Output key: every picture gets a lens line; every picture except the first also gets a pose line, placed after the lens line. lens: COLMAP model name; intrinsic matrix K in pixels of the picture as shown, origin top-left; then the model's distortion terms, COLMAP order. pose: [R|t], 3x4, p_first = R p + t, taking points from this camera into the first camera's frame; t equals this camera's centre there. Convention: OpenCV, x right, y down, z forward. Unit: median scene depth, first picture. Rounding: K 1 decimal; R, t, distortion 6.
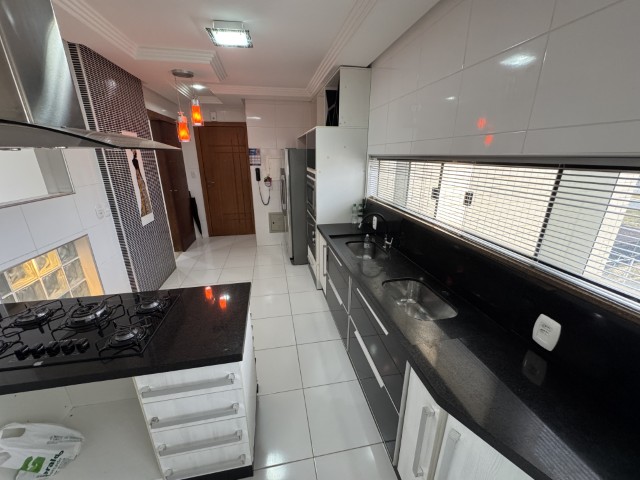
lens RADIAL K [[254.7, 0, 319.2], [0, 254.7, 239.2], [0, 0, 1]] dist [-0.002379, 0.000054]
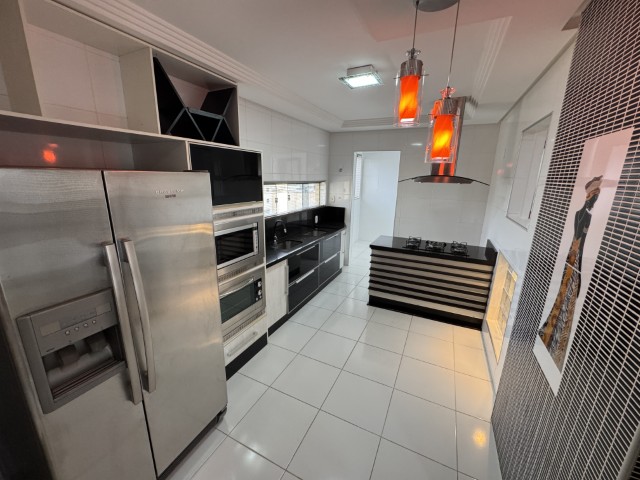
lens RADIAL K [[254.7, 0, 319.2], [0, 254.7, 239.2], [0, 0, 1]] dist [-0.002379, 0.000054]
pose [[-0.803527, -0.150268, 0.575990, -1.104418], [0.170640, 0.868858, 0.464722, -0.871723], [-0.570287, 0.471704, -0.672509, 2.562126]]
